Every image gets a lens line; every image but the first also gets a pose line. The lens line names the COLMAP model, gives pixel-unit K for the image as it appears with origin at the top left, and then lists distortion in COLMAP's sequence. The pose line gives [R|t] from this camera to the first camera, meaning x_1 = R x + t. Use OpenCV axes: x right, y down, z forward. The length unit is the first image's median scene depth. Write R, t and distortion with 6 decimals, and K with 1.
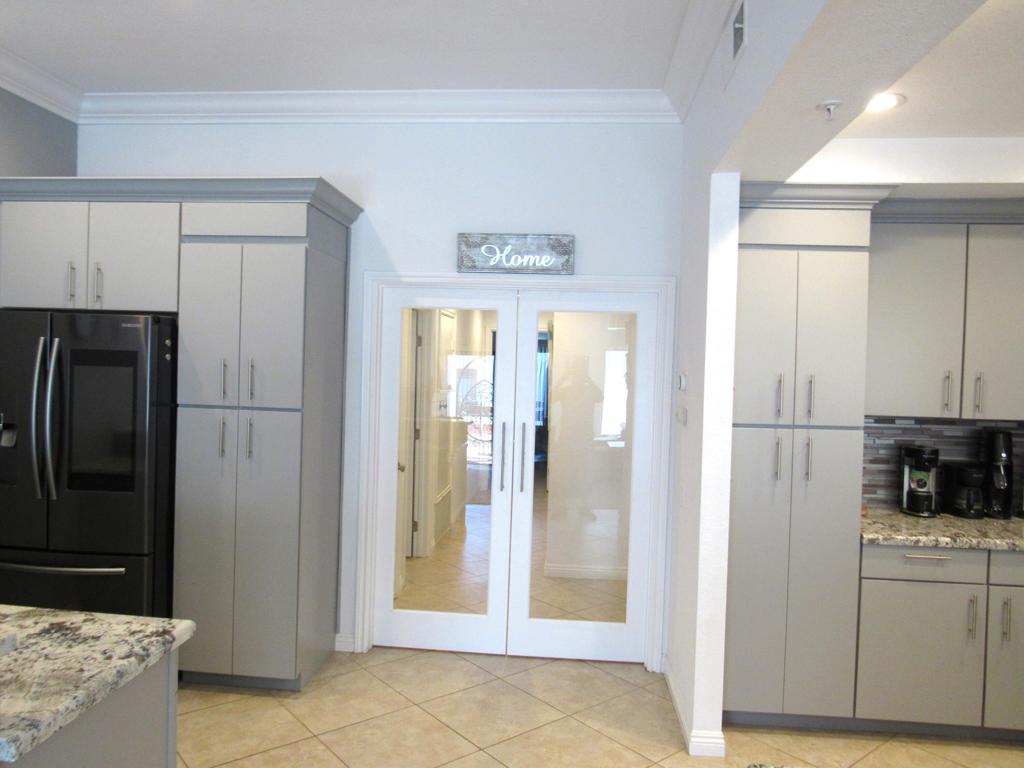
lens RADIAL K [[738.0, 0, 509.3], [0, 738.0, 384.6], [0, 0, 1]] dist [-0.020565, 0.000492]
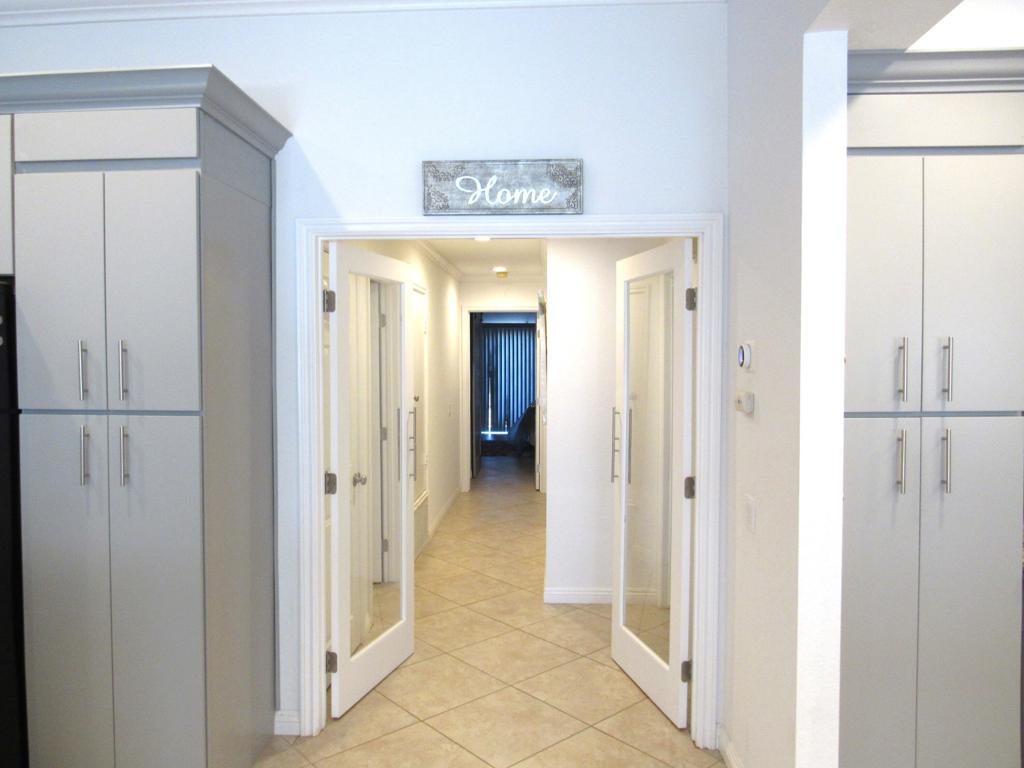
lens RADIAL K [[731.1, 0, 513.3], [0, 731.1, 383.5], [0, 0, 1]] dist [-0.021096, -0.003394]
pose [[0.998835, -0.031000, 0.036975, -0.015495], [0.030500, 0.999436, 0.014020, 0.007155], [-0.037388, -0.012875, 0.999218, 0.311982]]
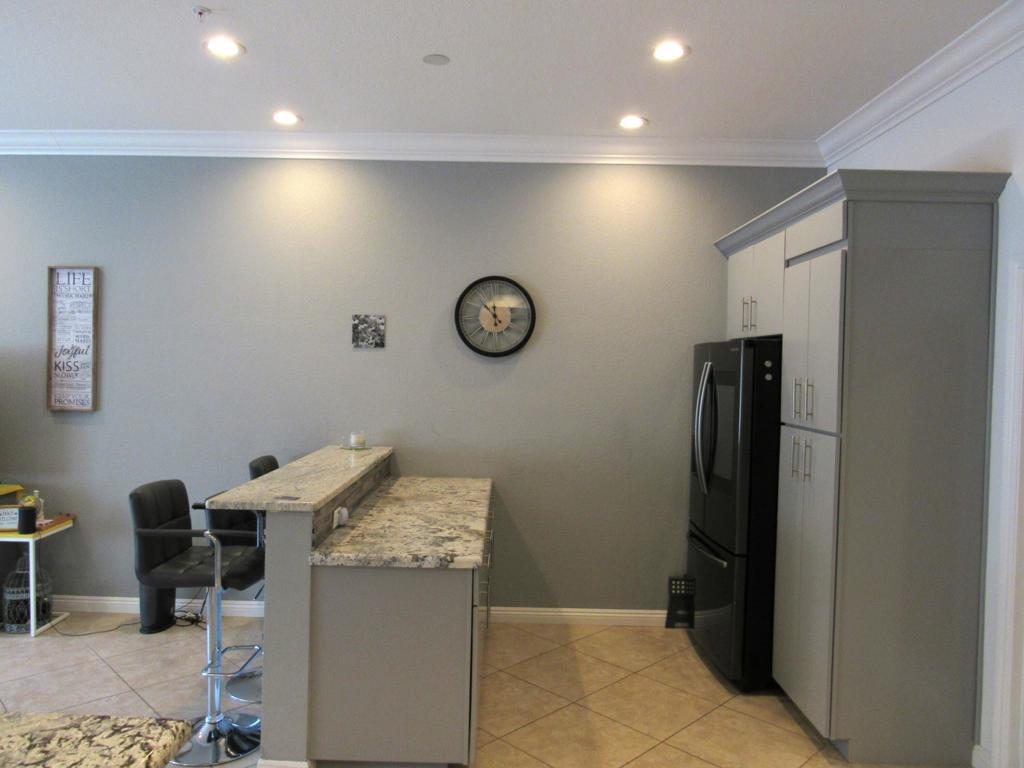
lens RADIAL K [[738.0, 0, 483.3], [0, 738.0, 376.9], [0, 0, 1]] dist [-0.020565, 0.000492]
pose [[0.062670, -0.015811, -0.997909, 0.568711], [-0.039447, 0.999054, -0.018306, -0.002117], [0.997254, 0.040511, 0.061987, 0.514420]]
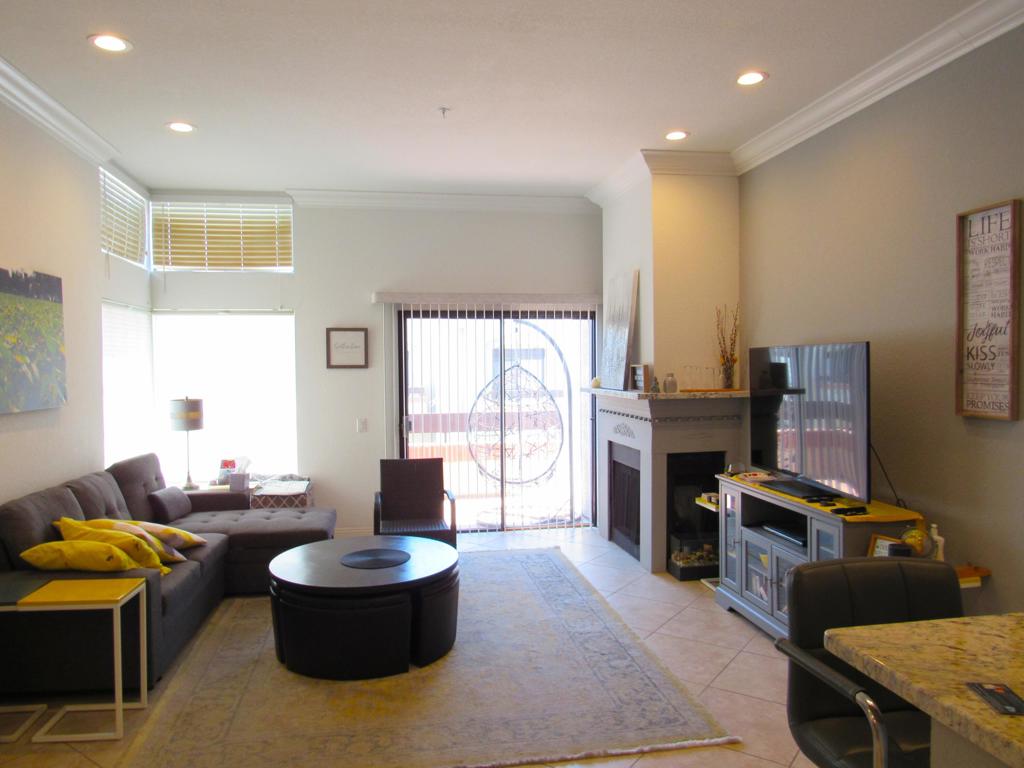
lens RADIAL K [[738.0, 0, 510.9], [0, 738.0, 383.9], [0, 0, 1]] dist [-0.020565, 0.000492]
pose [[-0.962292, -0.011787, -0.271762, -0.003812], [-0.024577, 0.998742, 0.043708, -0.003222], [0.270905, 0.048739, -0.961372, 0.568366]]
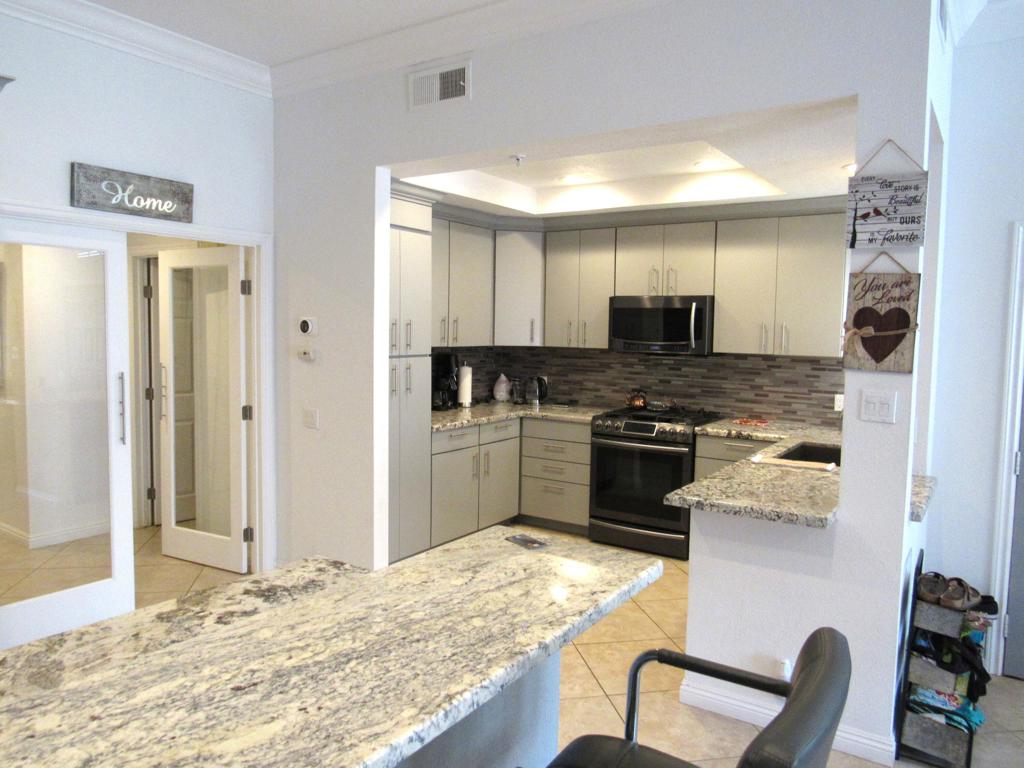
lens RADIAL K [[738.0, 0, 515.8], [0, 738.0, 384.1], [0, 0, 1]] dist [-0.020565, 0.000492]
pose [[0.471074, -0.087342, 0.877759, -0.691944], [0.012626, 0.995651, 0.092297, -0.016937], [-0.882003, -0.032396, 0.470129, 0.129269]]
